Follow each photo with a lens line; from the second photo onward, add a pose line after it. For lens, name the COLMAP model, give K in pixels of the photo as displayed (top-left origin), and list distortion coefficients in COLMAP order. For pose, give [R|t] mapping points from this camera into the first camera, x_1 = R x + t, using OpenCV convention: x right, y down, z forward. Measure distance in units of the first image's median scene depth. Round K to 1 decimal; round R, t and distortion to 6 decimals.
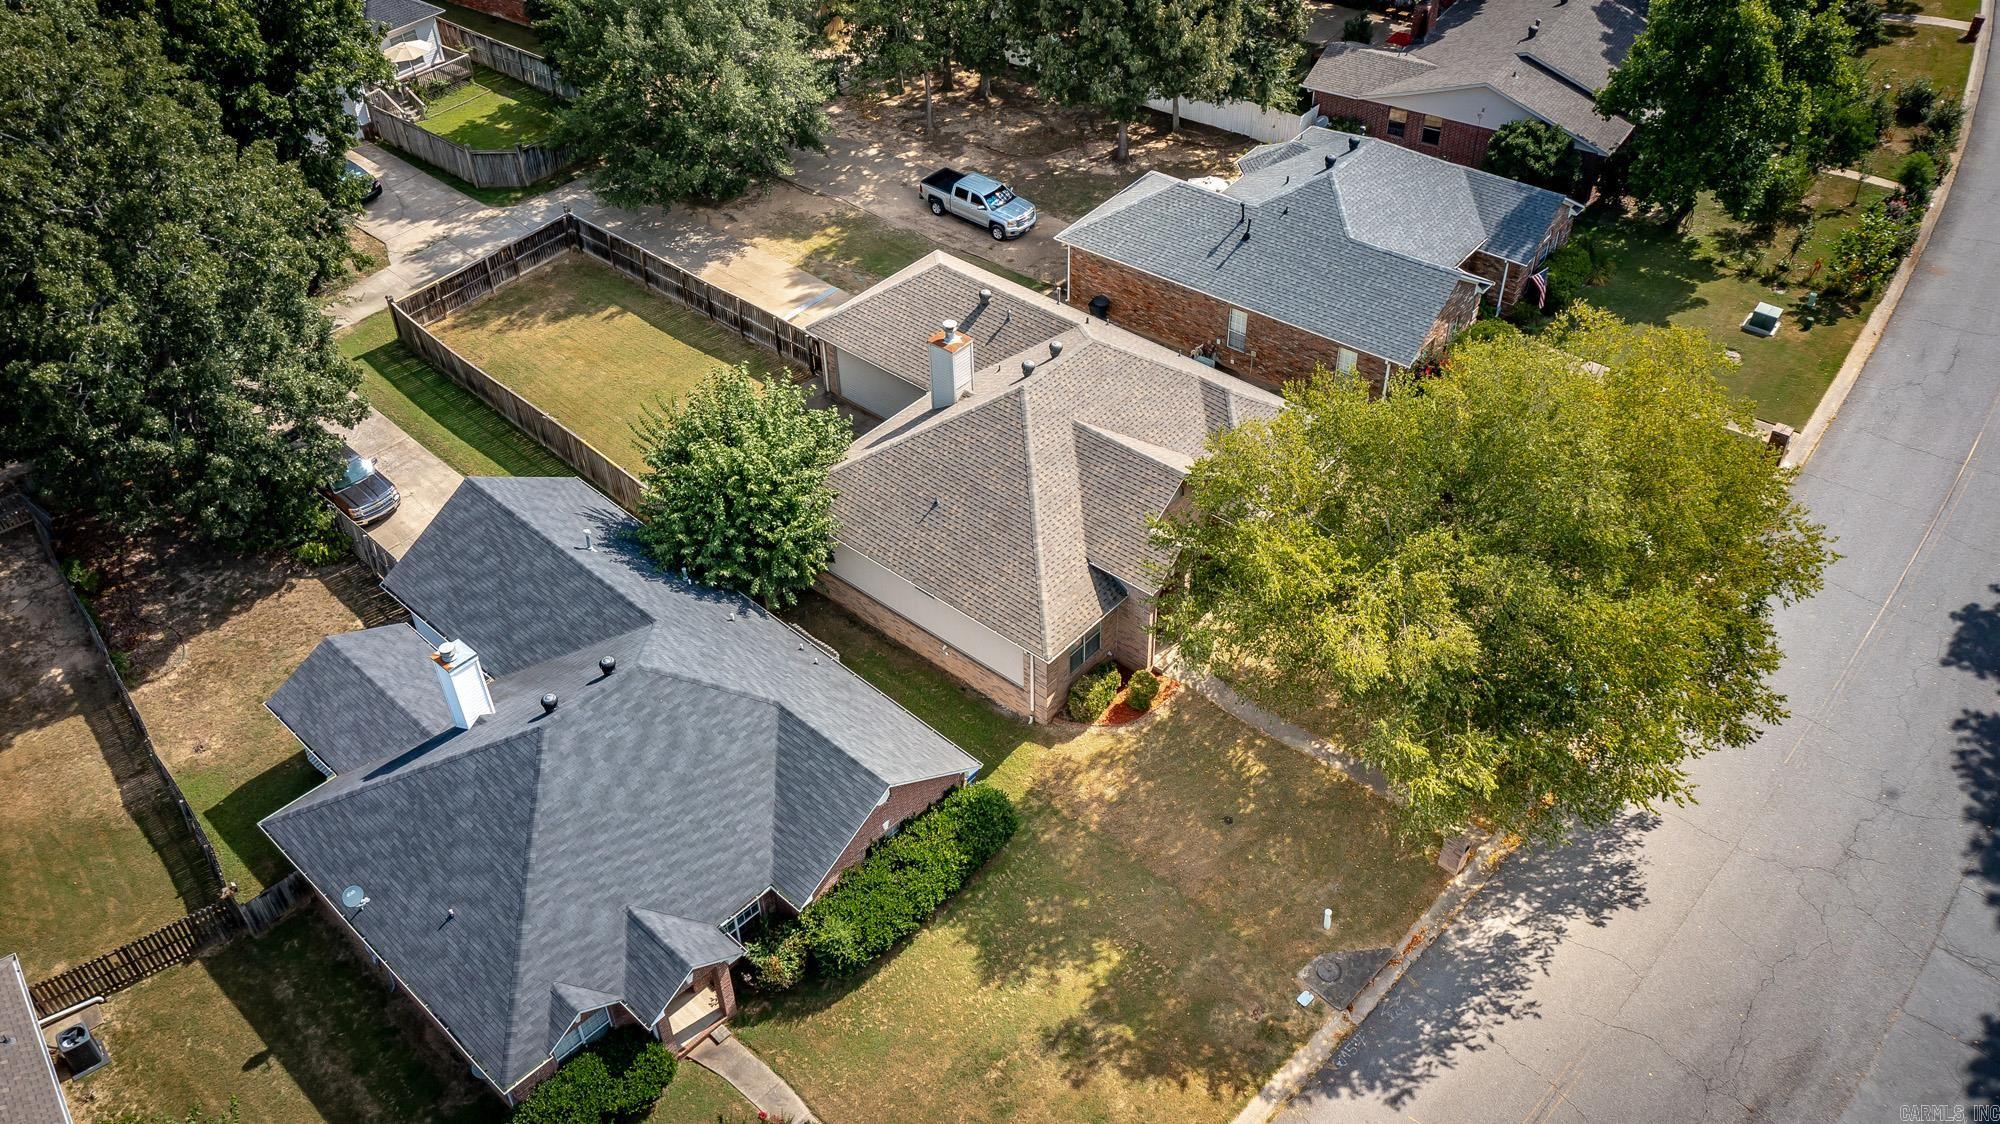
lens RADIAL K [[1663.8, 0, 992.3], [0, 1663.8, 510.1], [0, 0, 1]] dist [0.004181, 0.010368]
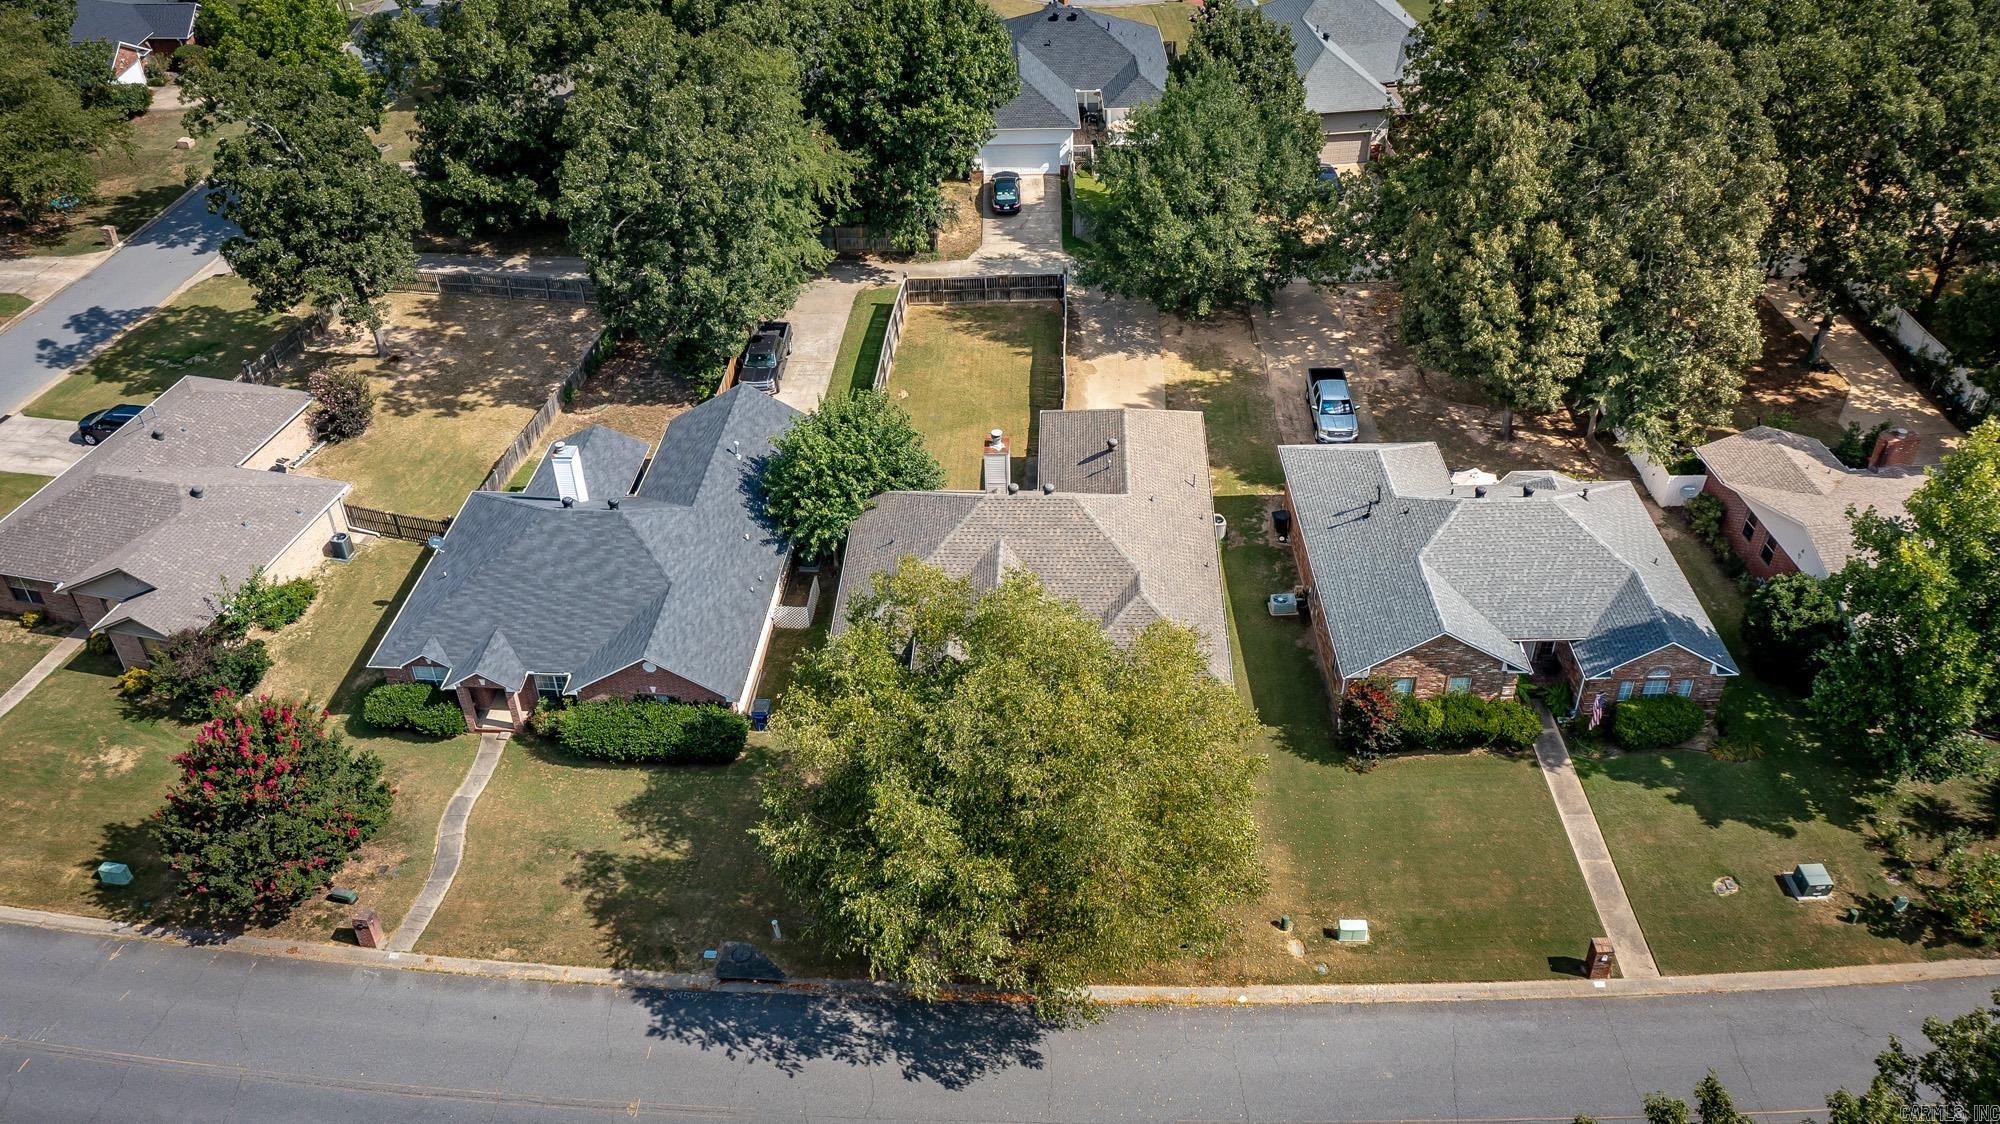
lens RADIAL K [[1663.8, 0, 992.3], [0, 1663.8, 510.1], [0, 0, 1]] dist [0.004181, 0.010368]
pose [[0.627820, 0.459917, -0.627948, 0.674982], [-0.485797, 0.861869, 0.145546, -0.207783], [0.608148, 0.213679, 0.764524, 0.044809]]
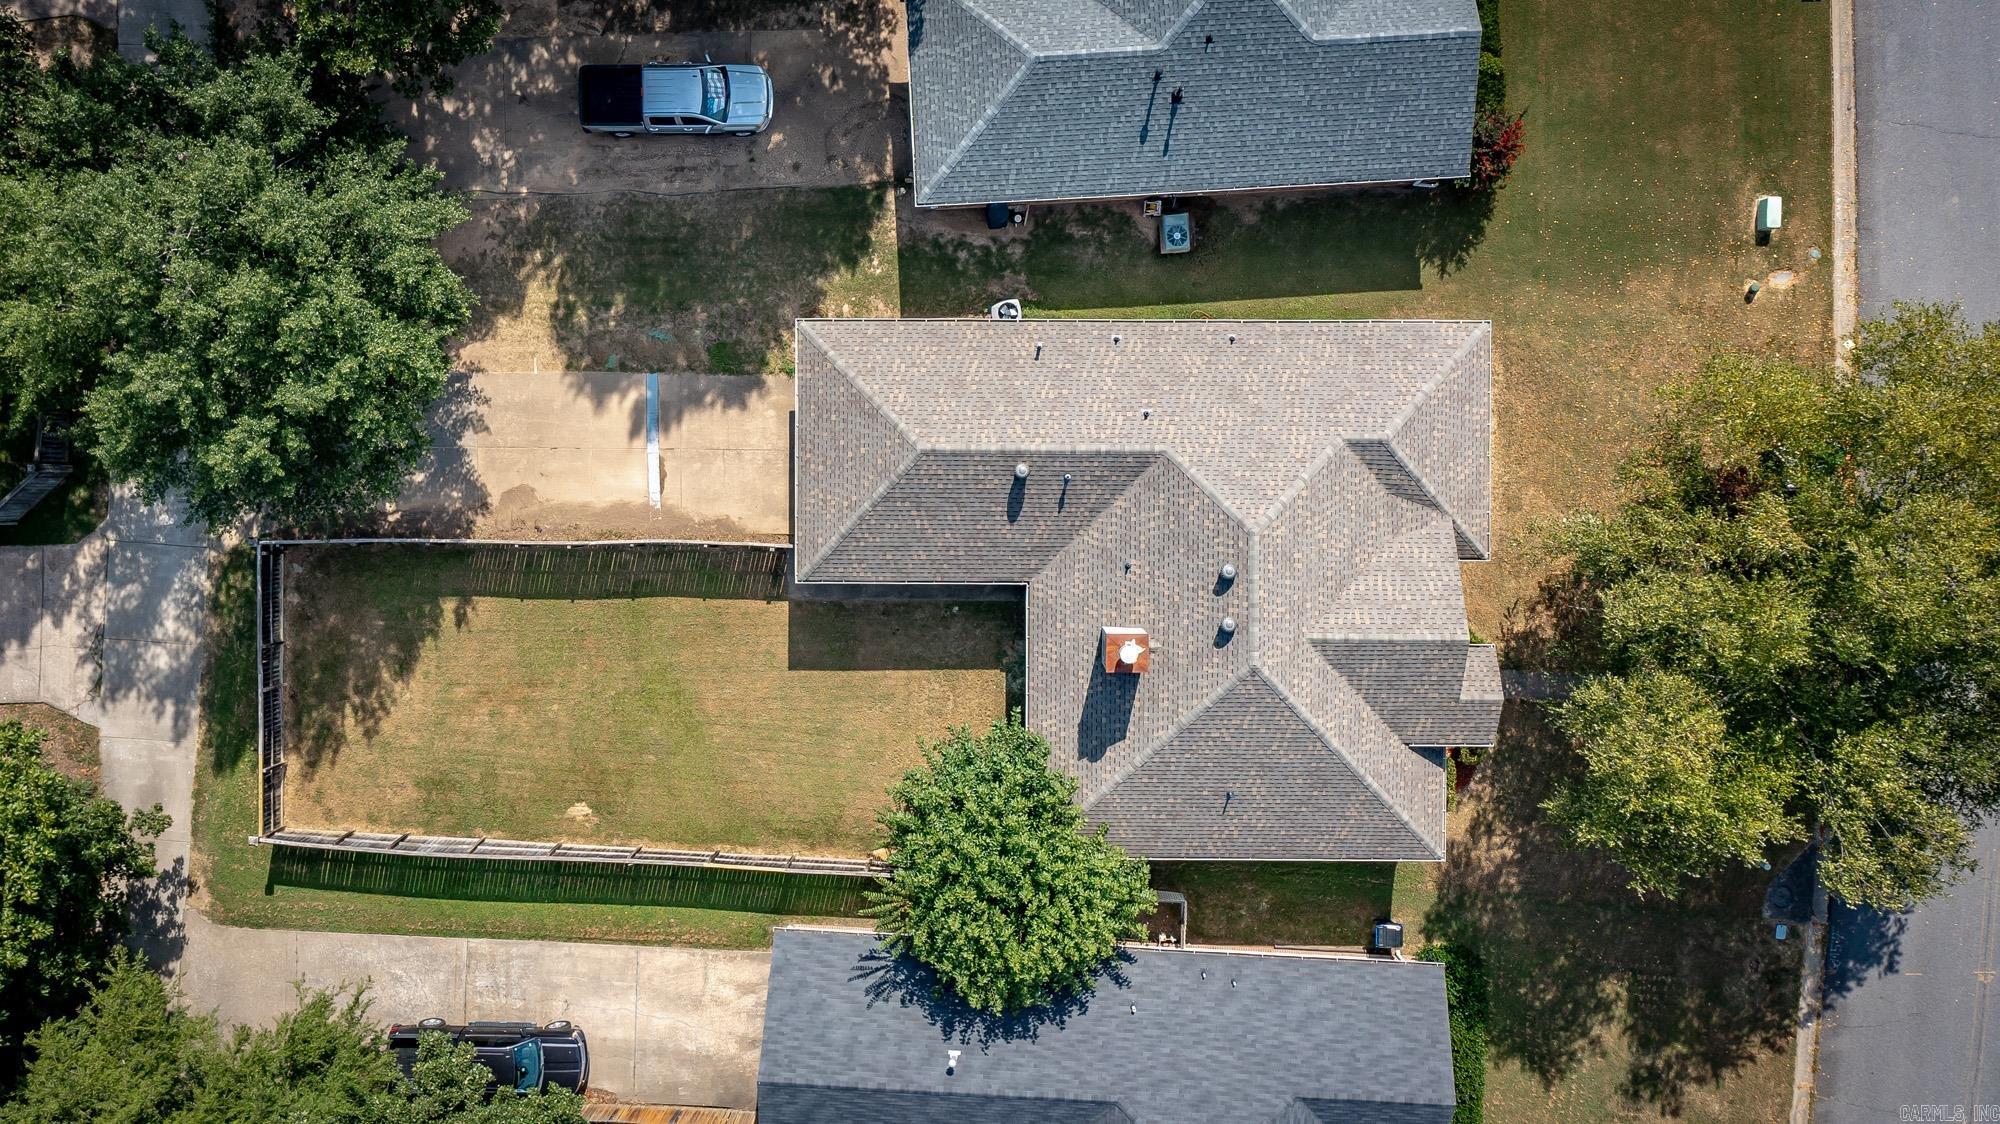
lens RADIAL K [[1663.8, 0, 992.3], [0, 1663.8, 510.1], [0, 0, 1]] dist [0.004181, 0.010368]
pose [[0.754336, -0.656462, -0.005998, -0.019666], [0.411971, 0.466240, 0.782880, -0.678132], [-0.511134, -0.593025, 0.622144, 0.501658]]
